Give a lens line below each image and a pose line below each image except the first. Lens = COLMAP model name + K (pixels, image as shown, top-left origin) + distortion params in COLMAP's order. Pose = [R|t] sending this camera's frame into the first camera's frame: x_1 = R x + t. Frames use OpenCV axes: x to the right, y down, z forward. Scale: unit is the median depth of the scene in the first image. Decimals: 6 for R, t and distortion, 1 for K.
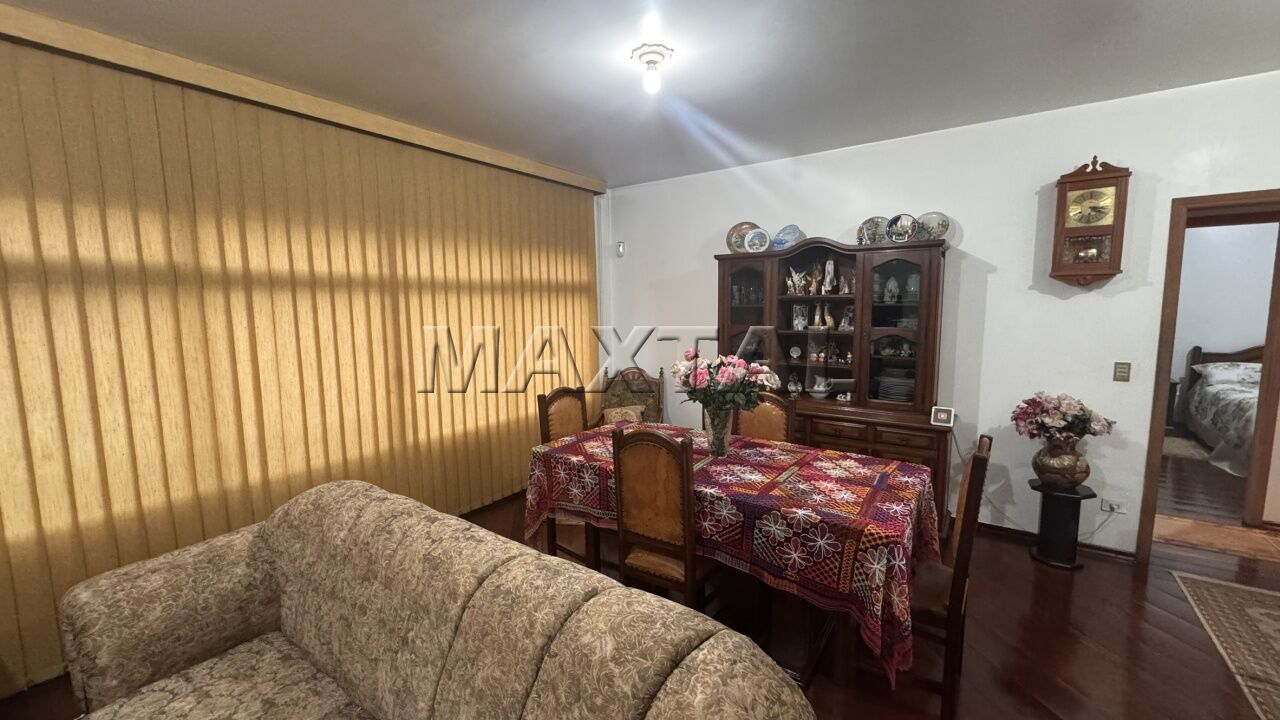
lens RADIAL K [[511.6, 0, 642.8], [0, 511.6, 362.9], [0, 0, 1]] dist [0.000187, -0.000081]
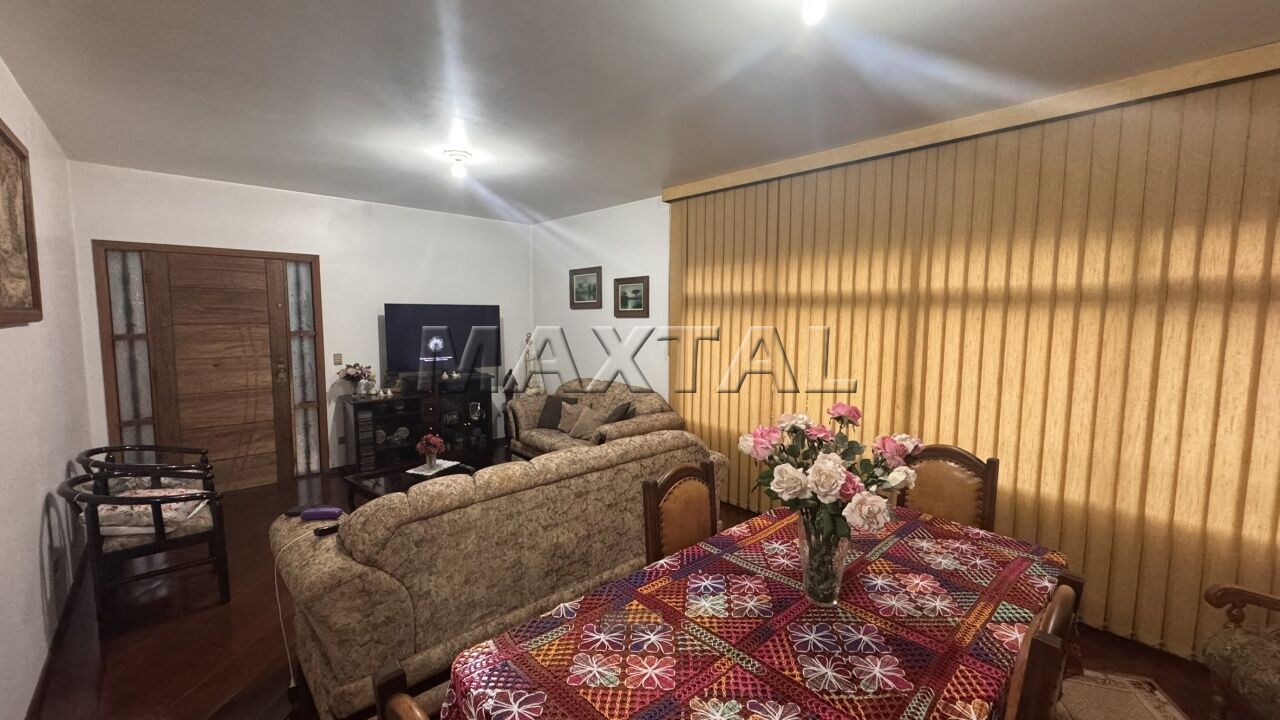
lens RADIAL K [[511.6, 0, 640.6], [0, 511.6, 357.5], [0, 0, 1]] dist [0.000187, -0.000081]
pose [[-0.224886, 0.095351, -0.969708, 0.701085], [-0.114450, 0.985726, 0.123468, -0.126114], [0.967640, 0.138750, -0.210763, 0.866018]]
